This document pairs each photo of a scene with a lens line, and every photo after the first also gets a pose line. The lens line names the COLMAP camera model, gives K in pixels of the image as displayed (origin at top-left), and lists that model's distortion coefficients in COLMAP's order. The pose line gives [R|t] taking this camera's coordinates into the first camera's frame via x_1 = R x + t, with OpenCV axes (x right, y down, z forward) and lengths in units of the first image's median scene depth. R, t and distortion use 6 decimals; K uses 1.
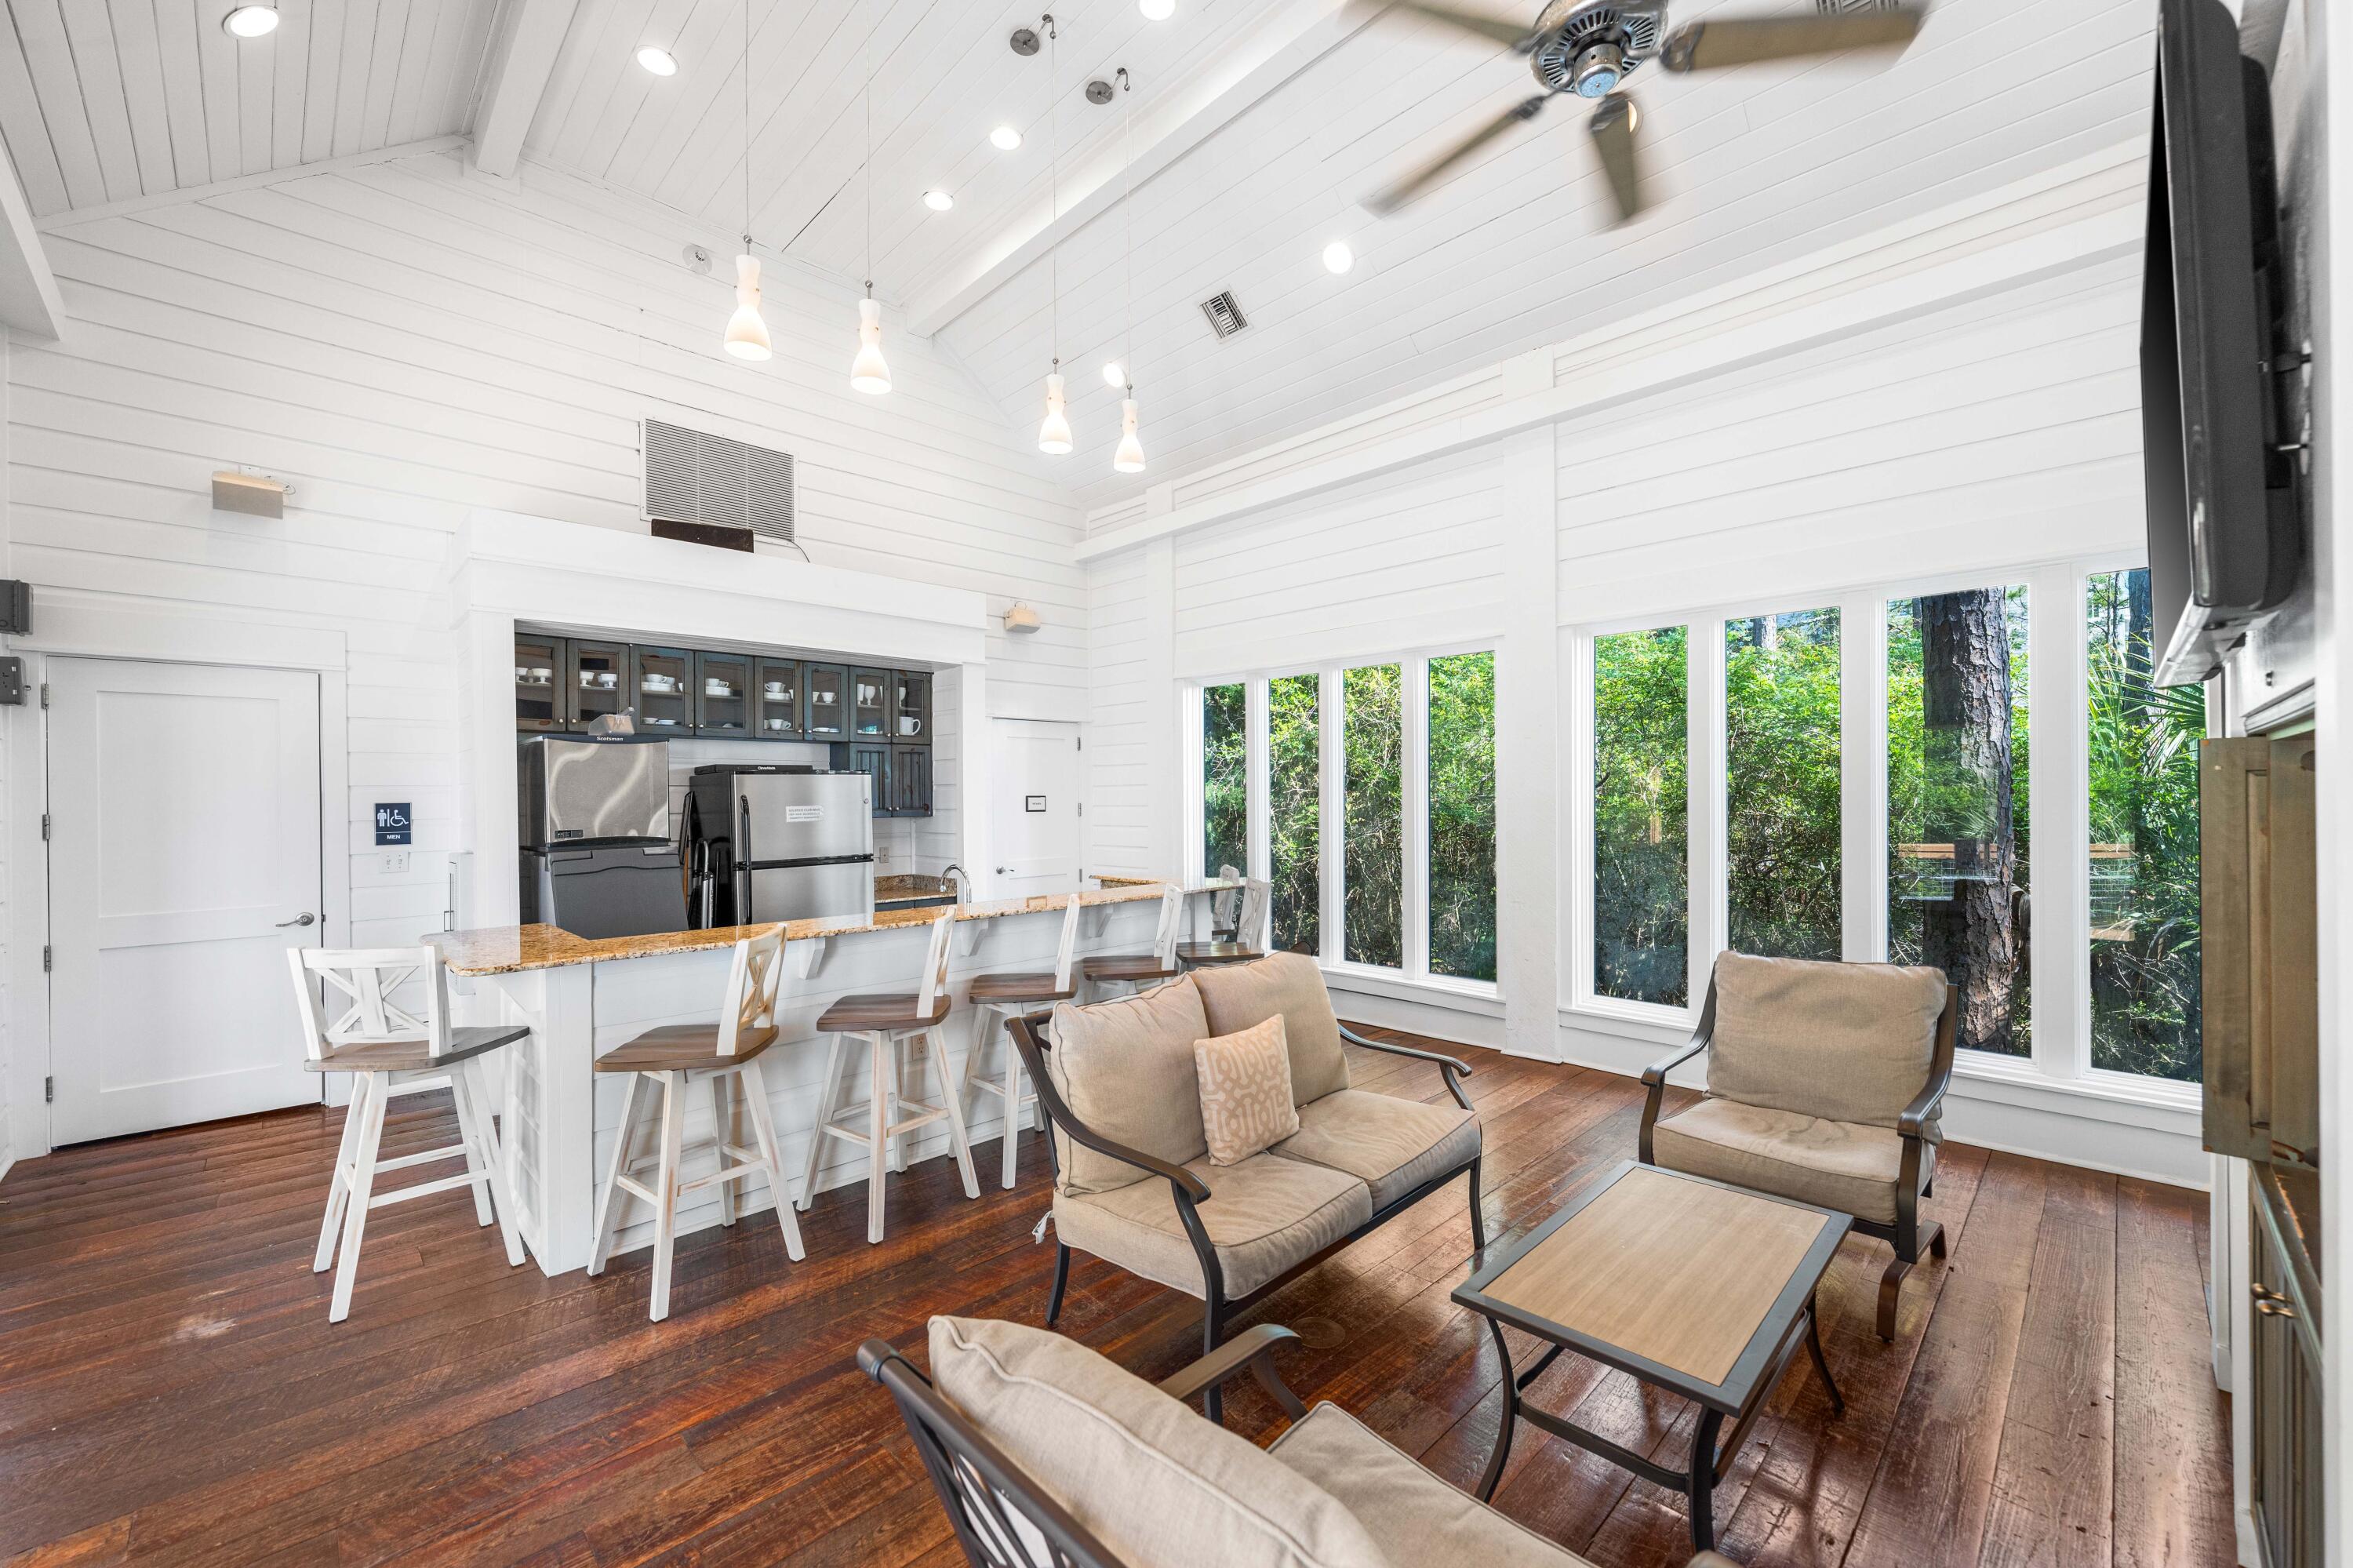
lens RADIAL K [[910.3, 0, 1178.0], [0, 910.3, 801.7], [0, 0, 1]] dist [0.001070, 0.000102]
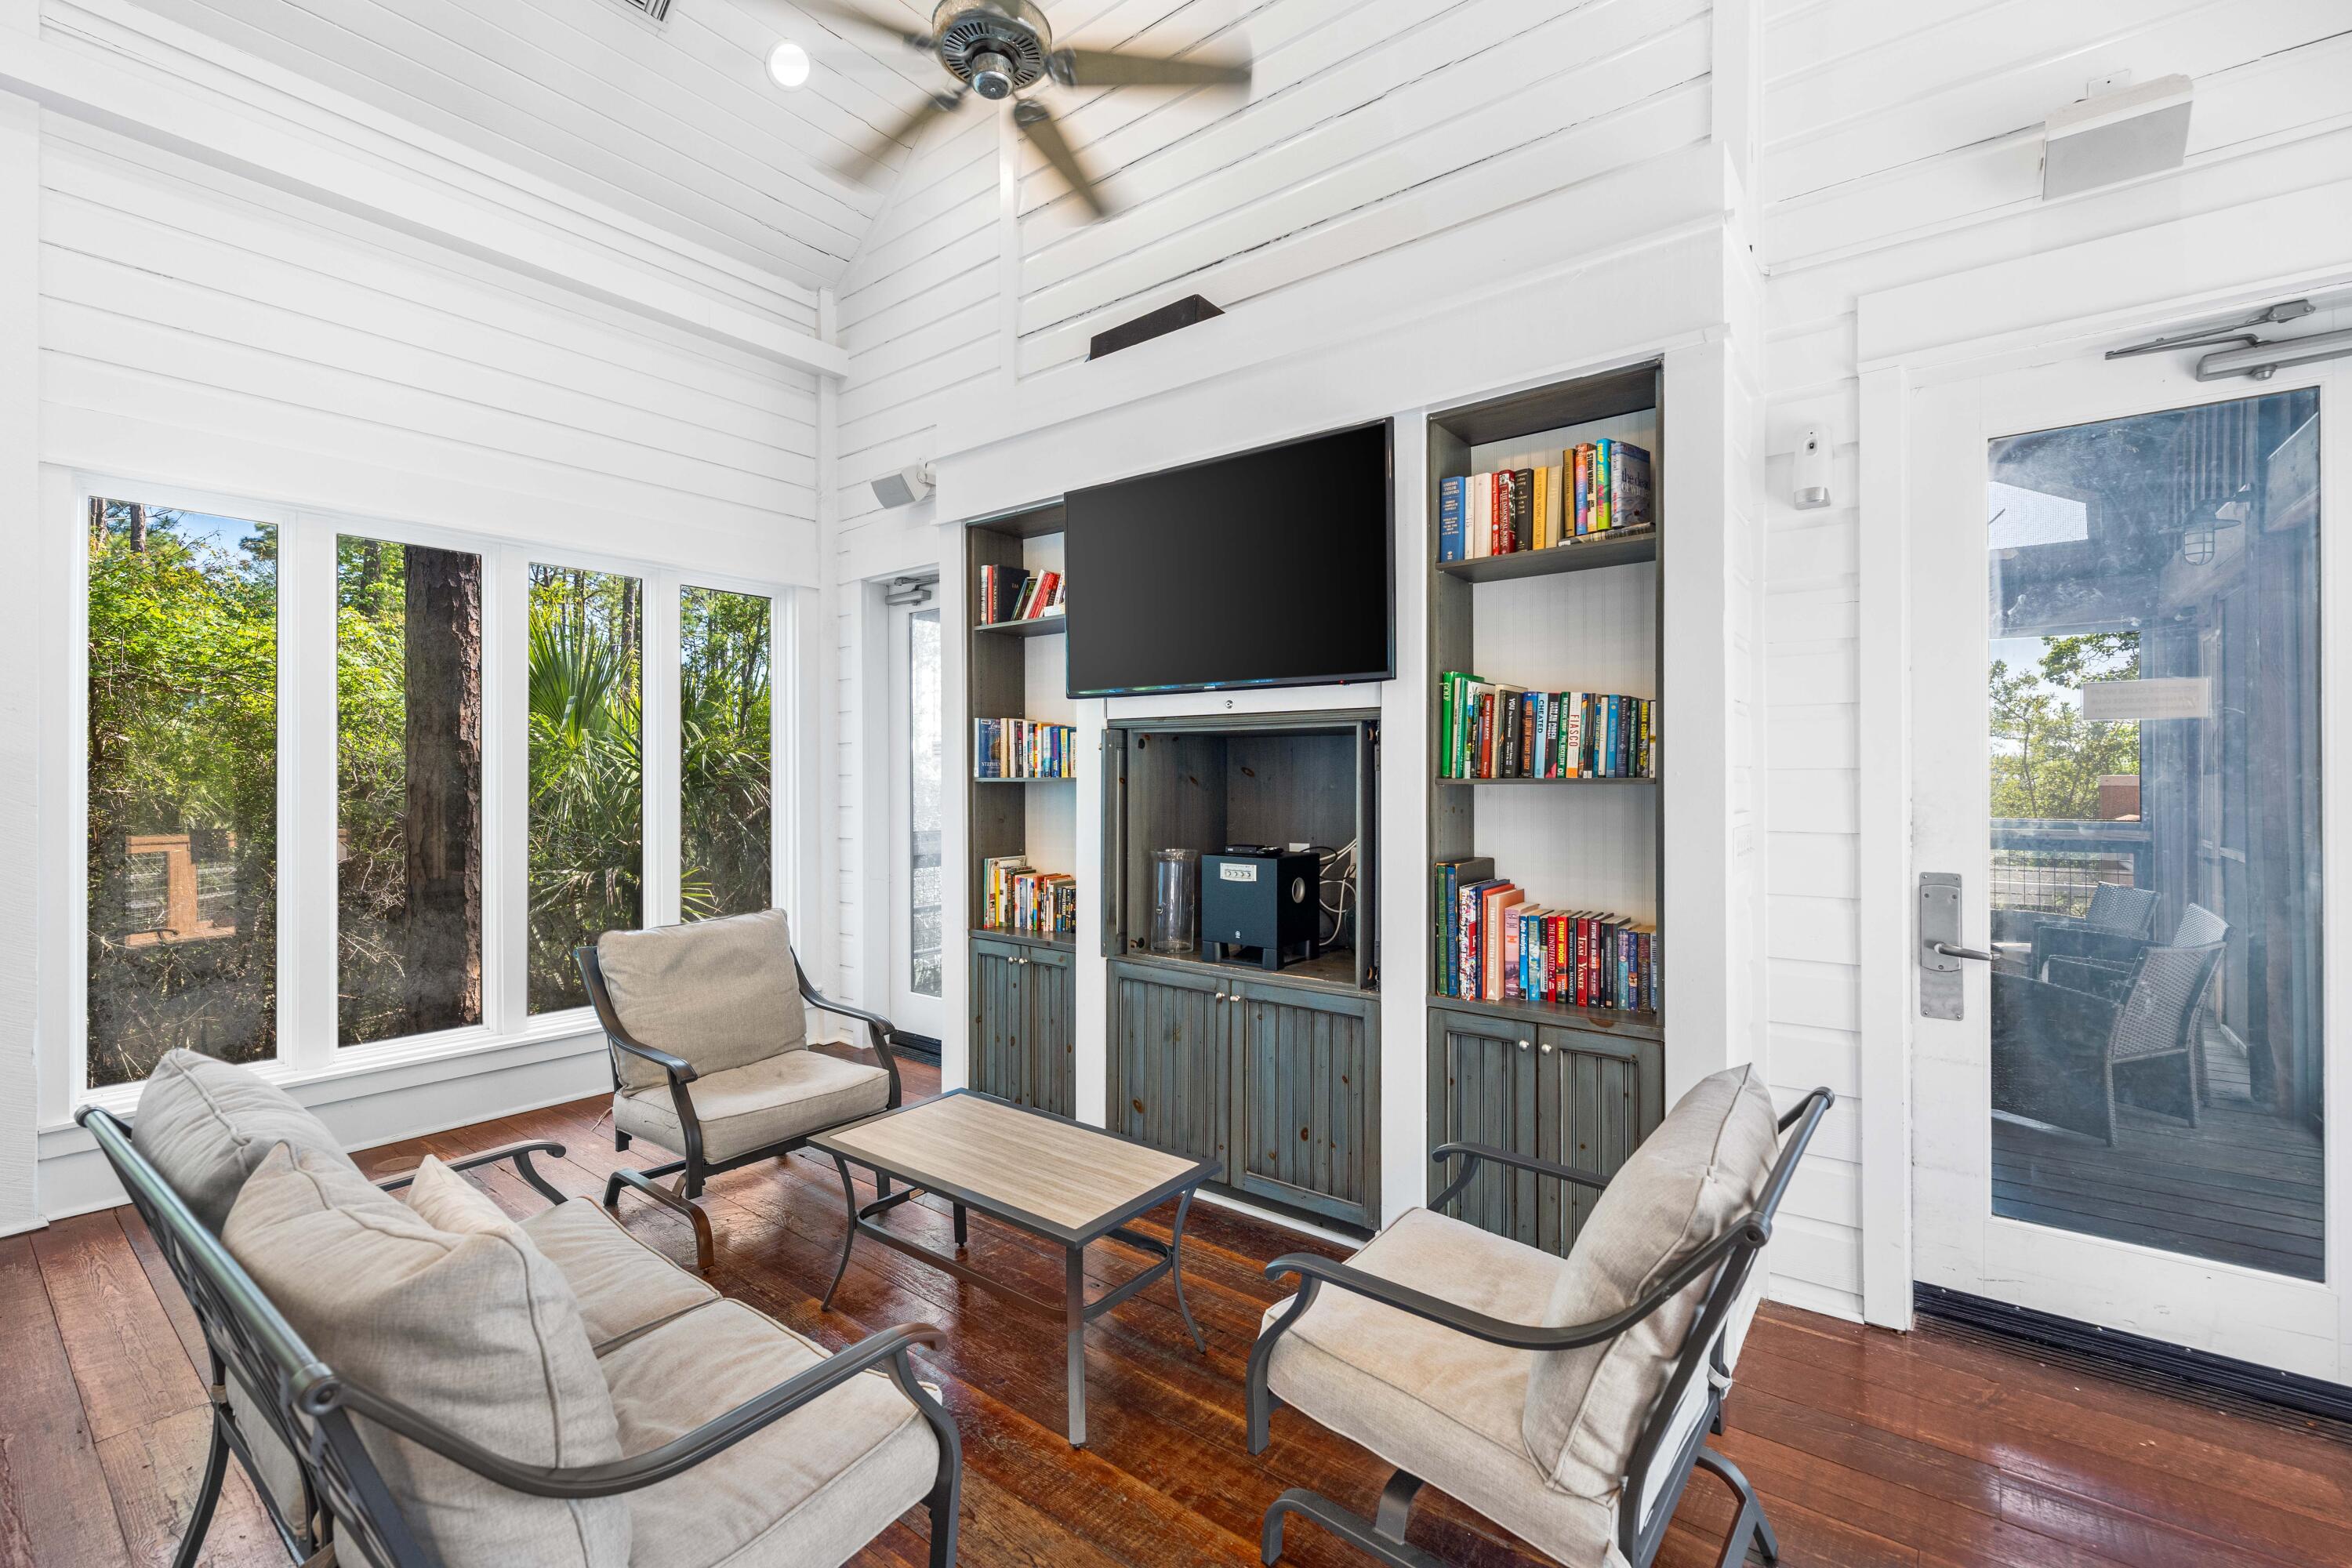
lens RADIAL K [[1004.3, 0, 1180.6], [0, 1004.3, 772.3], [0, 0, 1]] dist [0.004383, 0.000362]
pose [[-0.128691, 0.010453, 0.991630, -0.347407], [0.000551, 0.999945, -0.010470, 0.011530], [-0.991685, -0.000801, -0.128690, 0.427737]]
